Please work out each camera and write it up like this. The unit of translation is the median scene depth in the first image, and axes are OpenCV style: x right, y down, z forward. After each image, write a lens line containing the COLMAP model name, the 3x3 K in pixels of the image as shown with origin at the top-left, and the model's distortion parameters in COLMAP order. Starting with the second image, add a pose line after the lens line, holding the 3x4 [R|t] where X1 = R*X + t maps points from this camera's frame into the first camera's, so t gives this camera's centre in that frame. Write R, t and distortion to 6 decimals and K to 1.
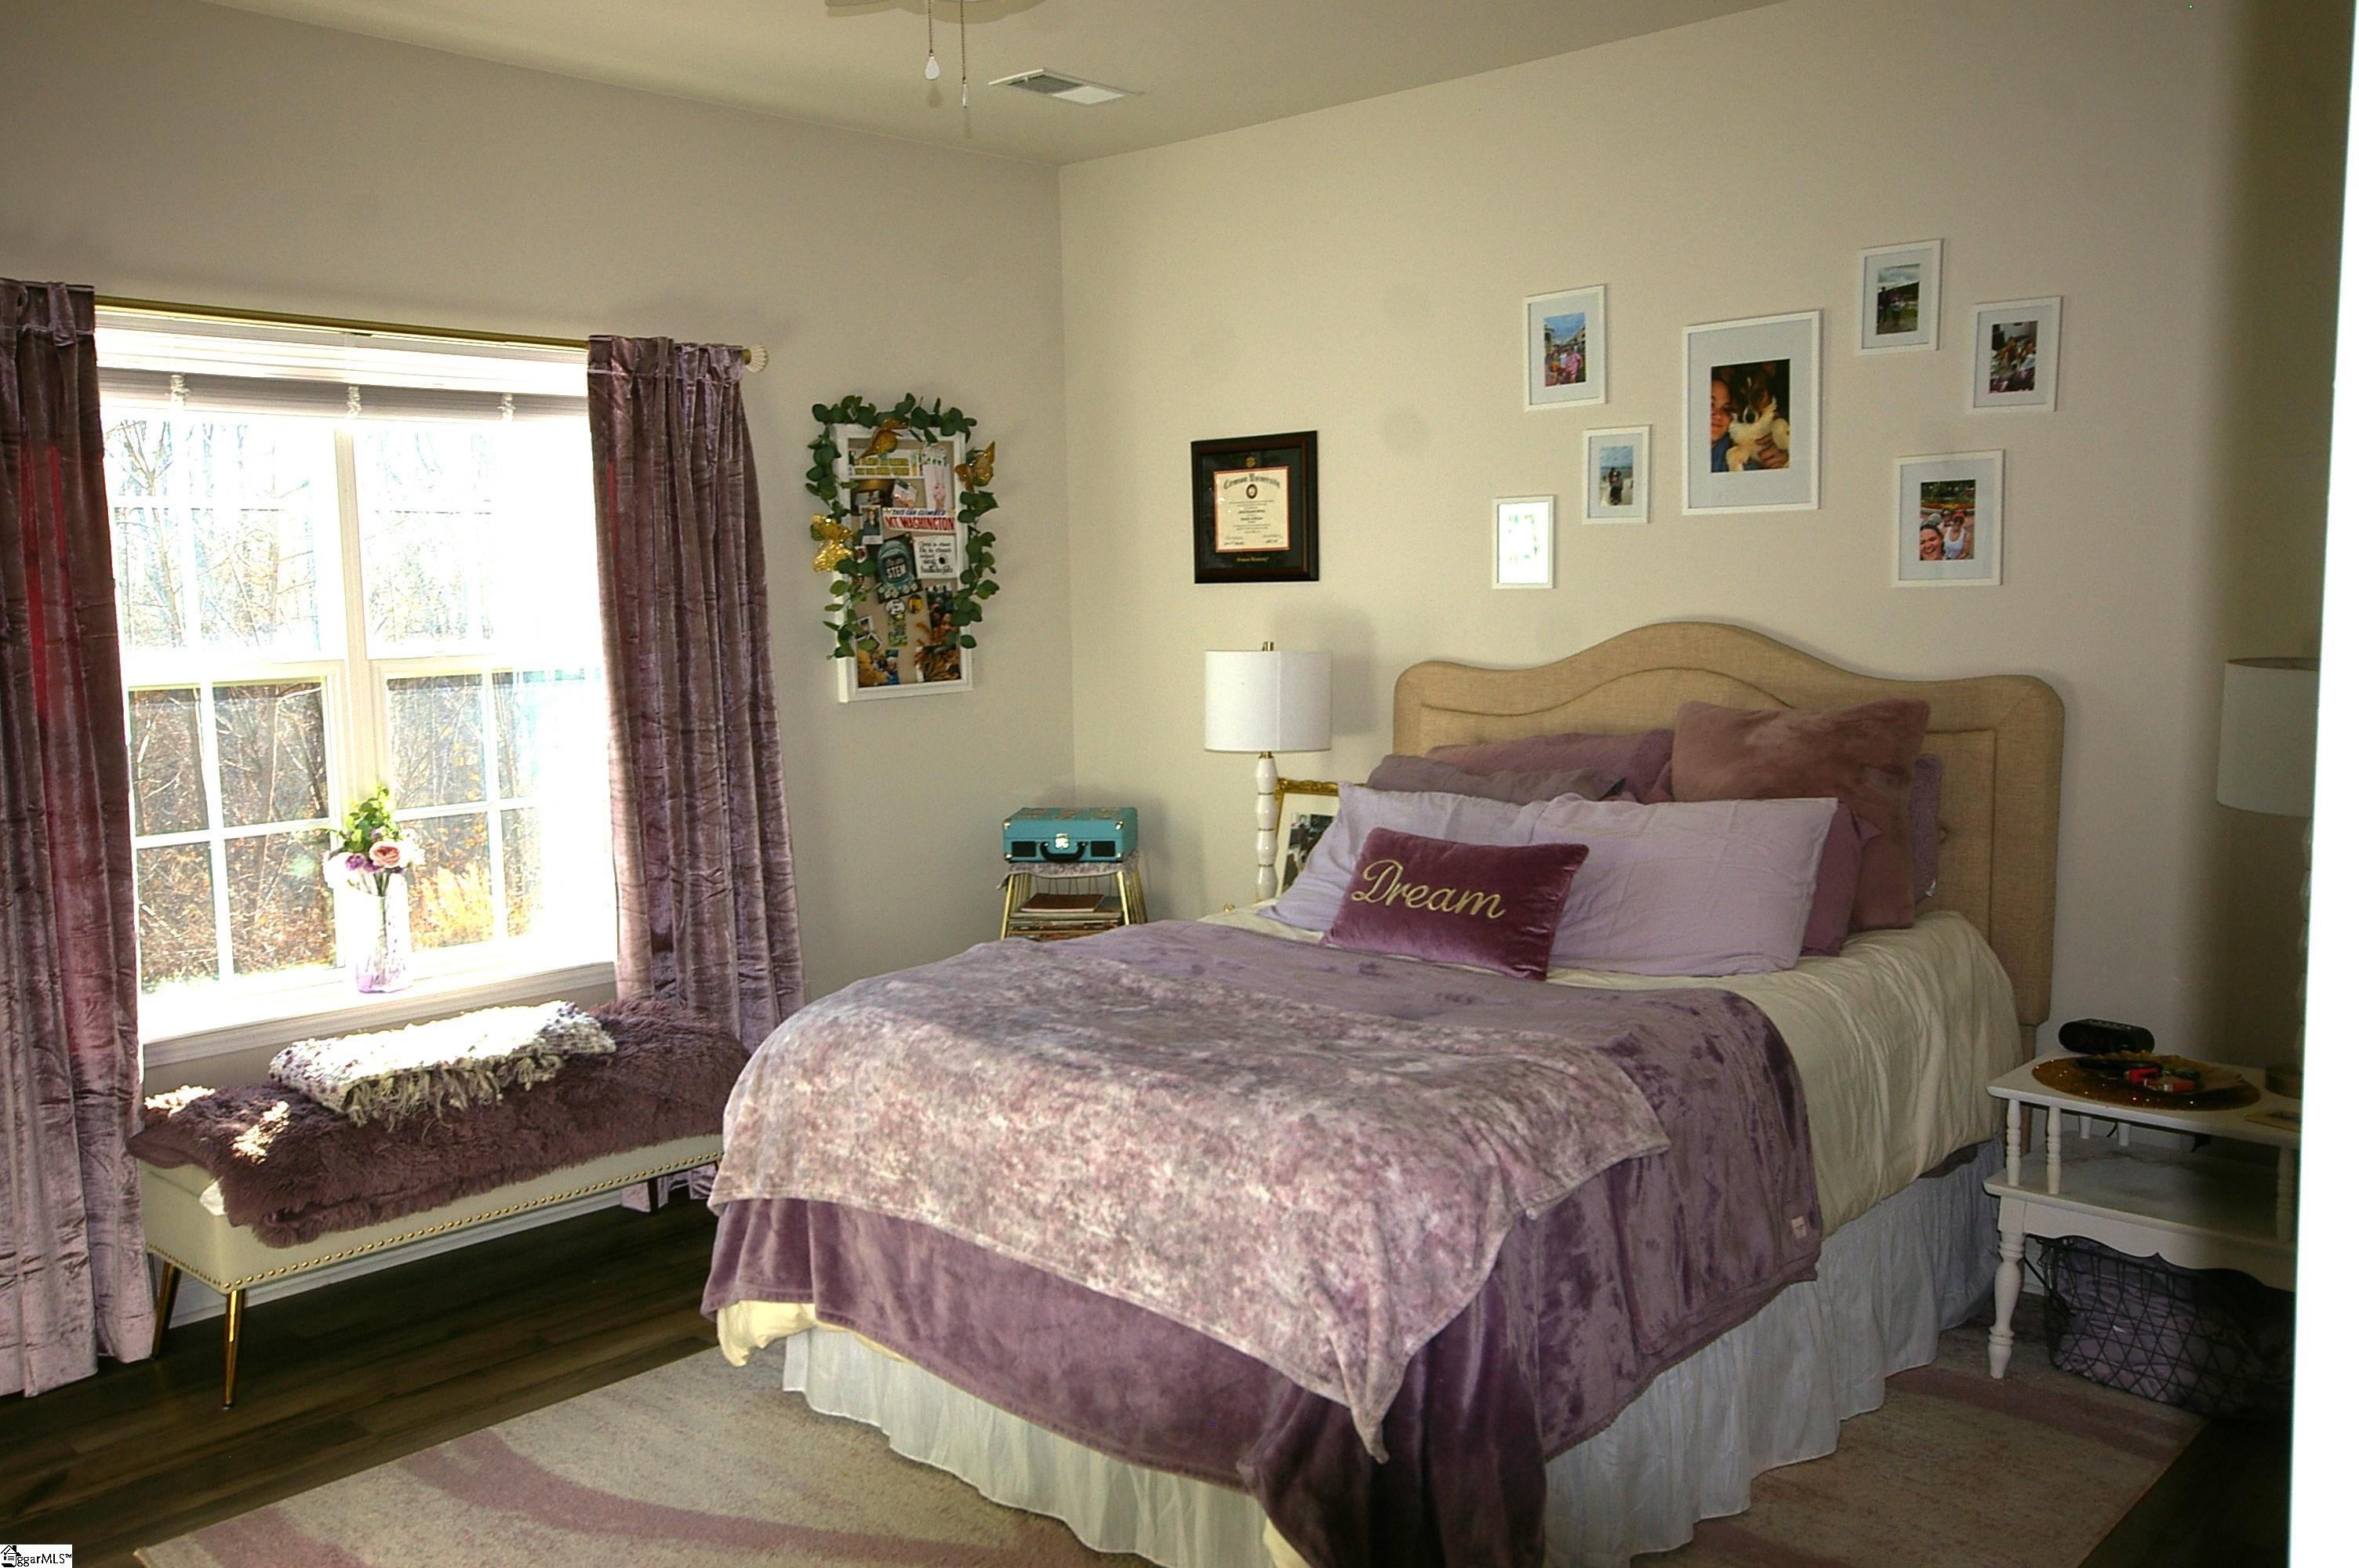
lens RADIAL K [[1949.1, 0, 1182.6], [0, 1949.1, 780.6], [0, 0, 1]] dist [-0.000355, 0.060280]
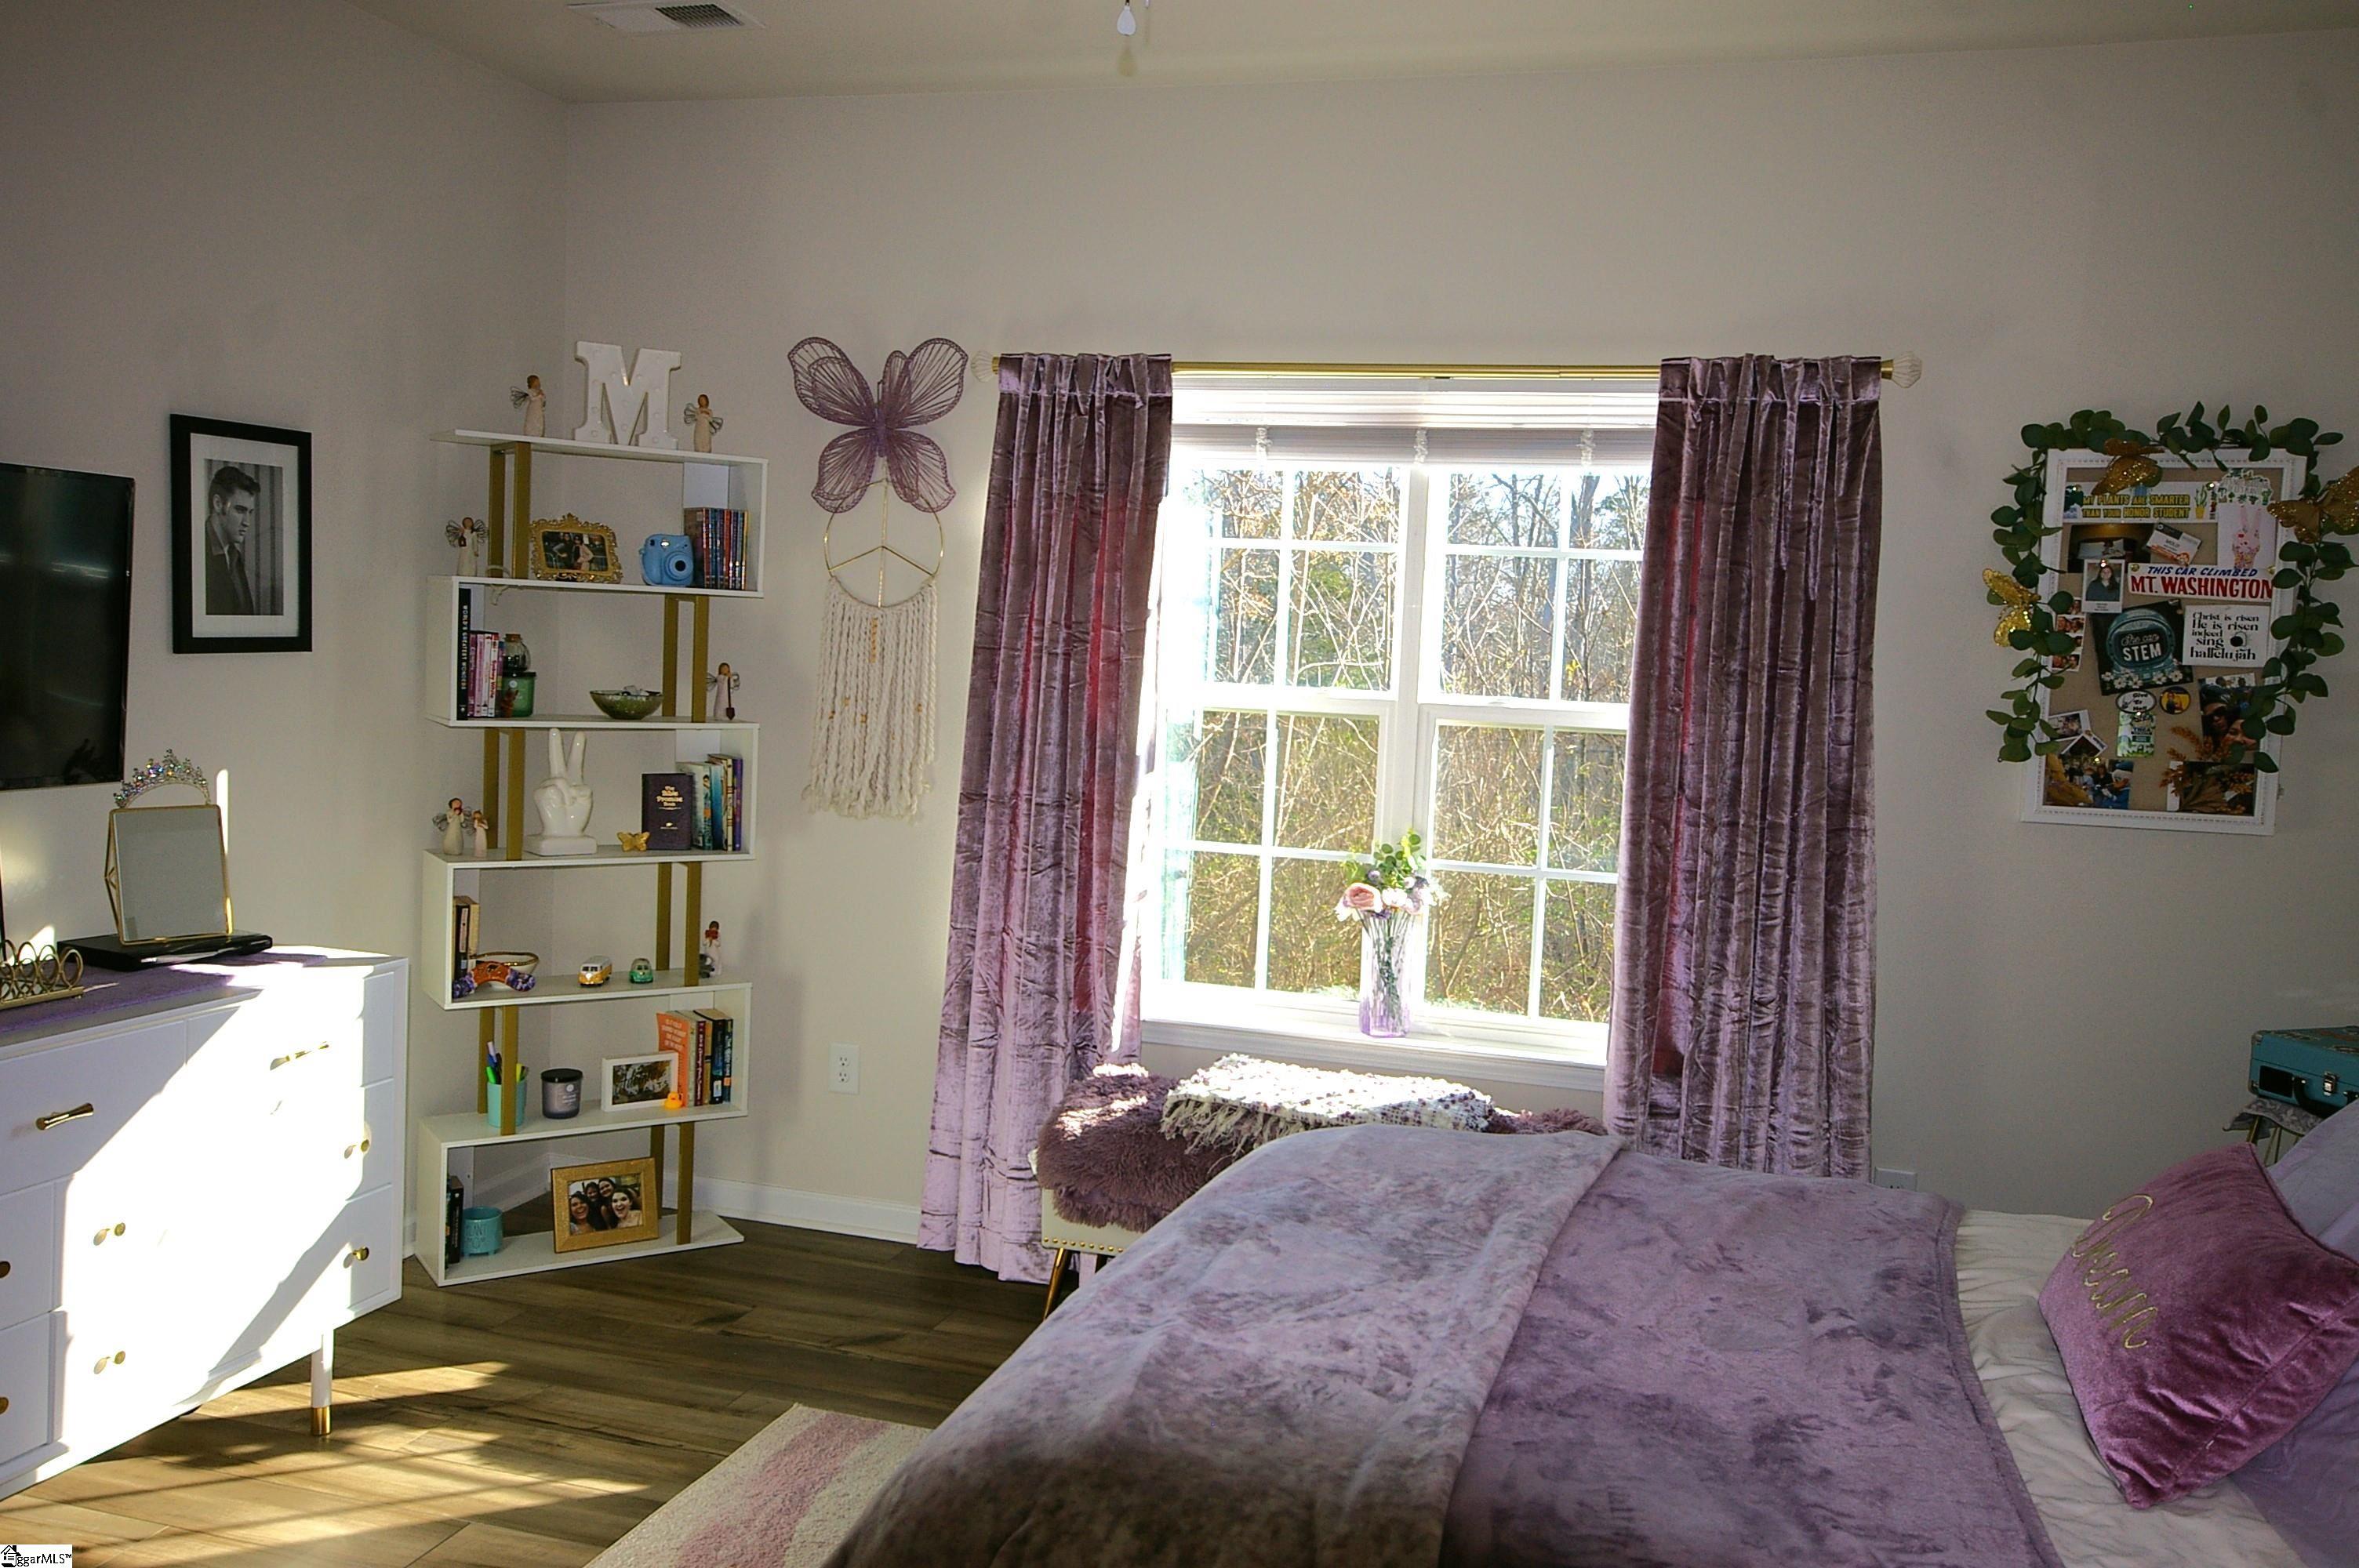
lens RADIAL K [[1949.1, 0, 1183.0], [0, 1949.1, 793.8], [0, 0, 1]] dist [-0.000355, 0.060280]
pose [[0.437104, 0.114426, -0.892102, 0.349124], [-0.145720, 0.987779, 0.055300, -0.044977], [0.887528, 0.105825, 0.448437, 0.375460]]
